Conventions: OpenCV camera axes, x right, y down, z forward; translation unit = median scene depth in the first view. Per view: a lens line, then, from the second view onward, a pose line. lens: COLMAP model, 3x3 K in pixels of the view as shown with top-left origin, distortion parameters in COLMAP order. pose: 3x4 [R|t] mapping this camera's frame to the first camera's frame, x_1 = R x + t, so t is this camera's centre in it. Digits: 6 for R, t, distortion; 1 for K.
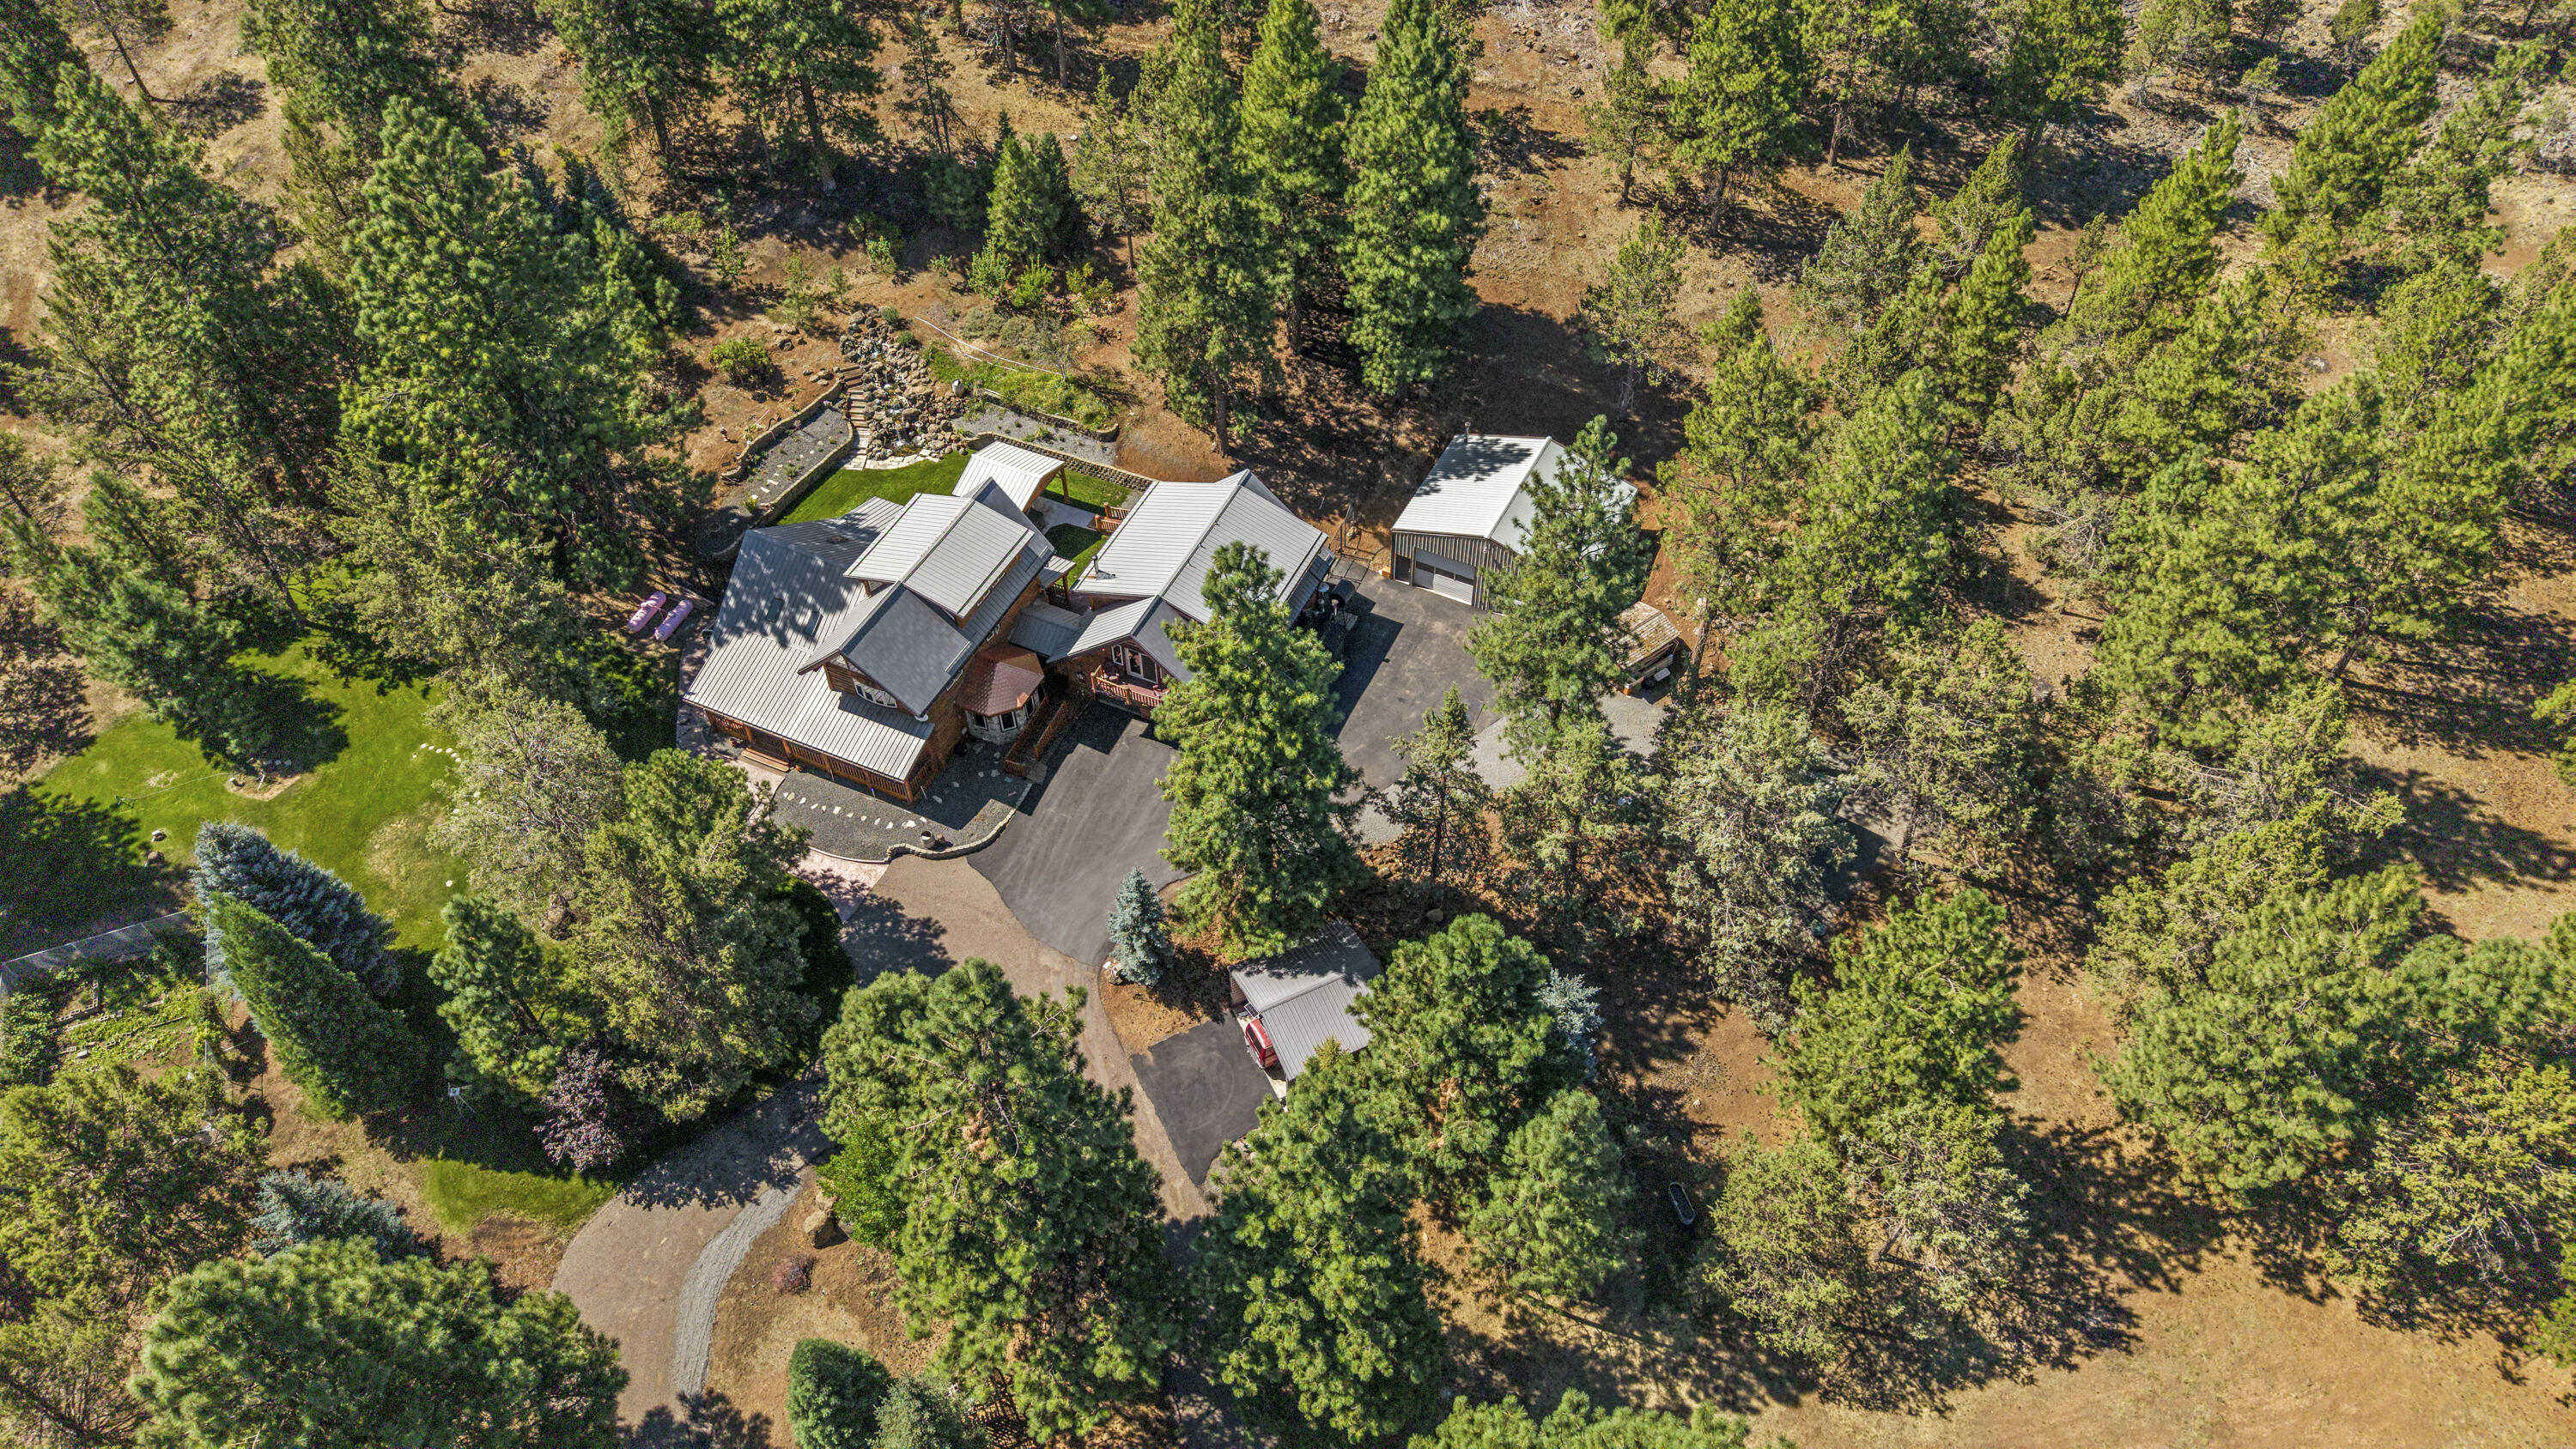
lens RADIAL K [[1715.1, 0, 1295.4], [0, 1715.1, 744.4], [0, 0, 1]] dist [0.072724, -0.178850]
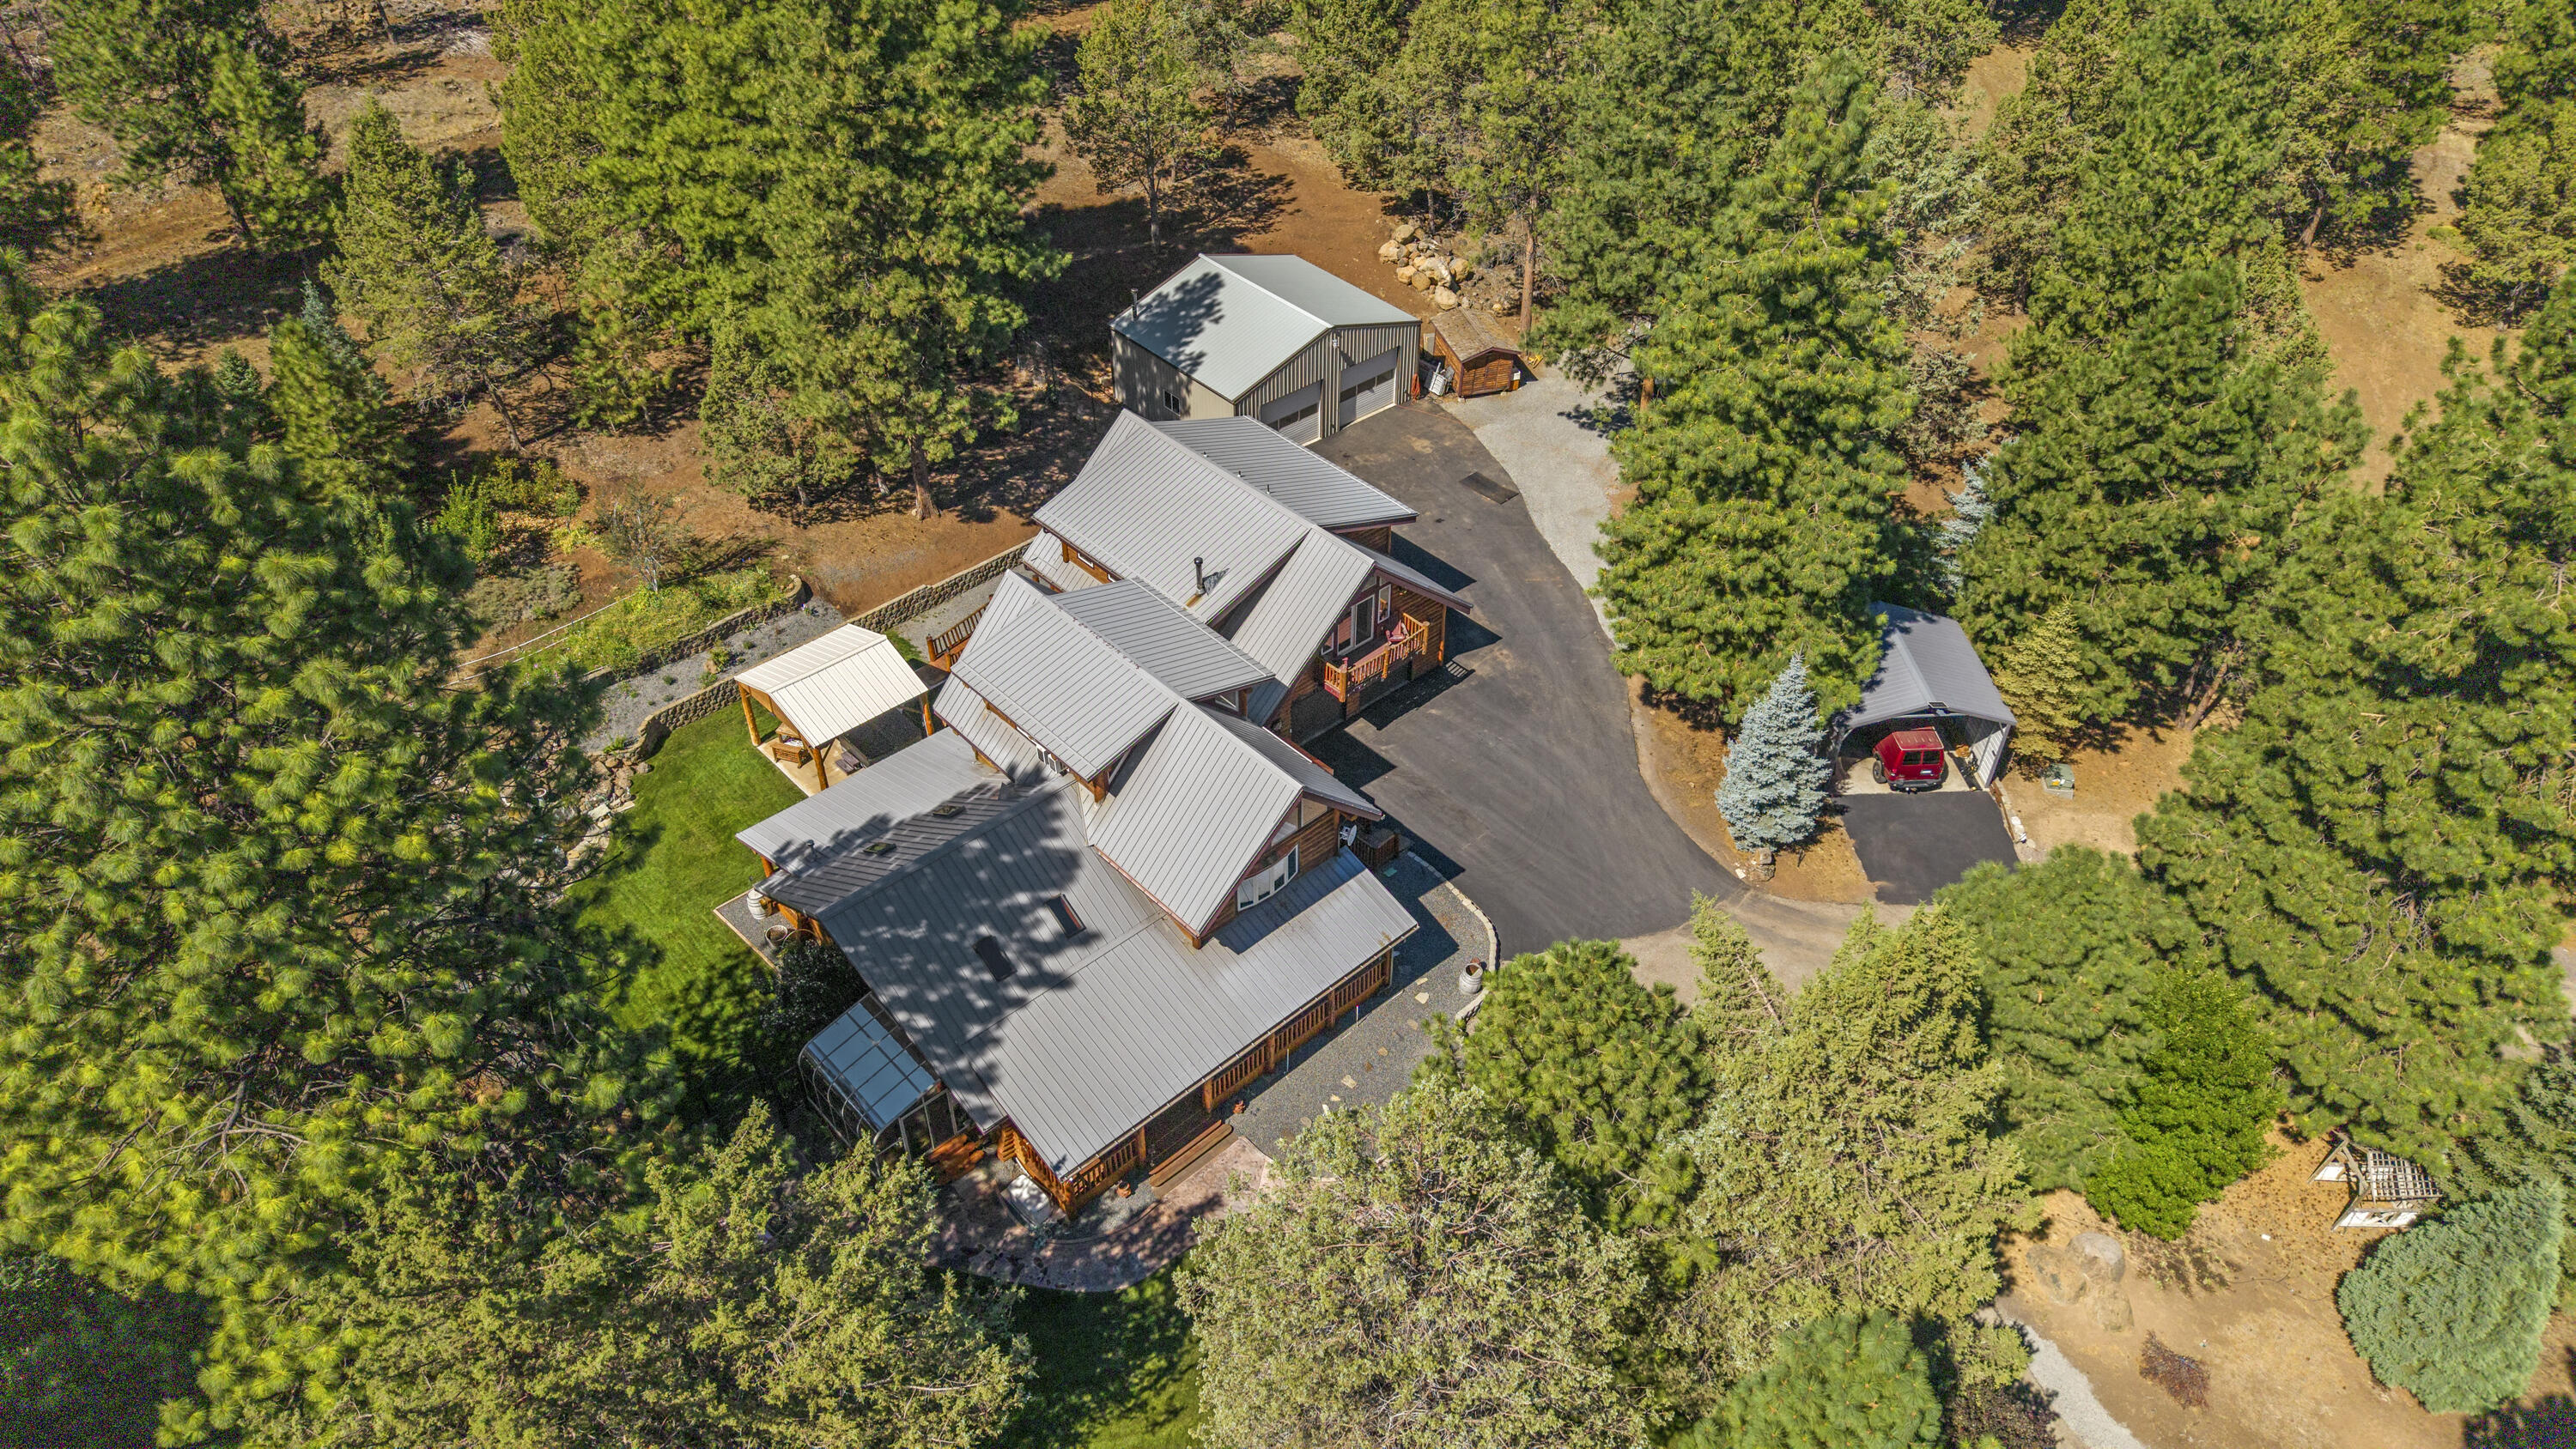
lens RADIAL K [[1715.1, 0, 1295.4], [0, 1715.1, 744.4], [0, 0, 1]] dist [0.072724, -0.178850]
pose [[0.388695, -0.596491, 0.702221, -0.555233], [0.692448, 0.691897, 0.204436, -0.156316], [-0.607809, 0.406788, 0.681976, 0.517106]]
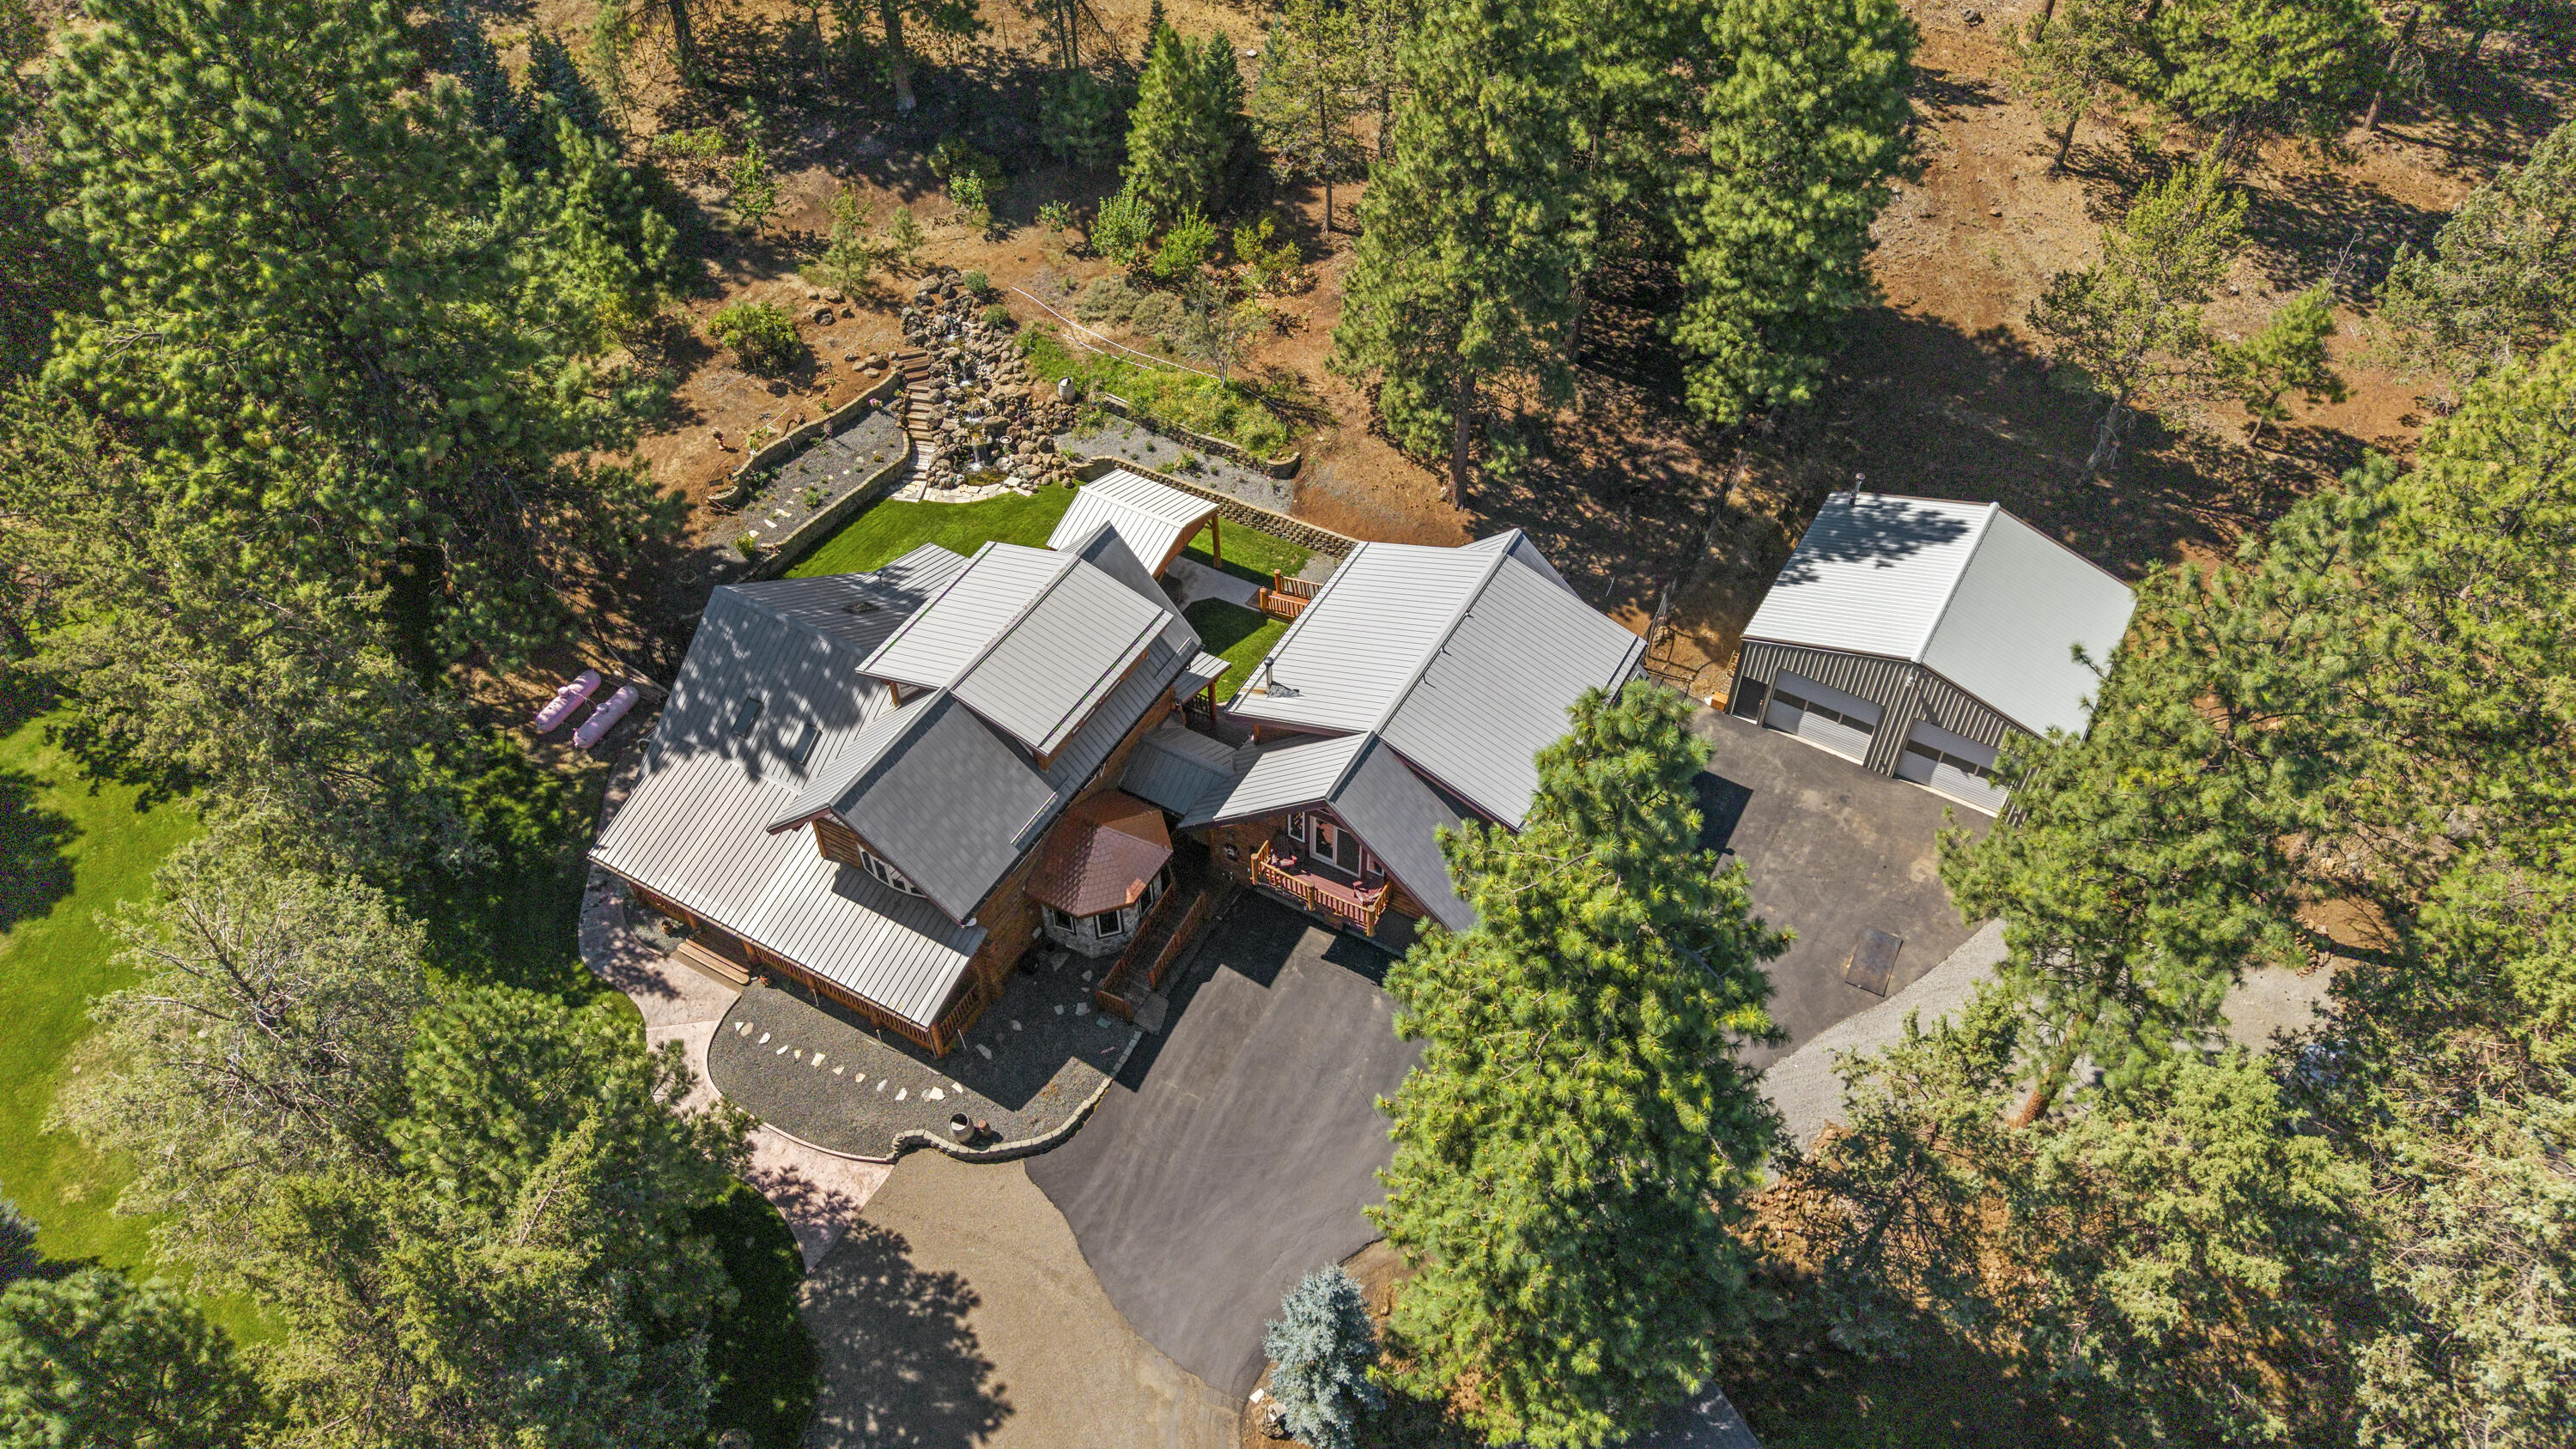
lens RADIAL K [[1682.1, 0, 1280.7], [0, 1682.1, 729.0], [0, 0, 1]] dist [0.047357, -0.075164]
pose [[0.996565, 0.058868, -0.058254, -0.071374], [-0.061195, 0.997364, -0.039000, -0.057860], [0.055804, 0.042431, 0.997540, 0.381244]]
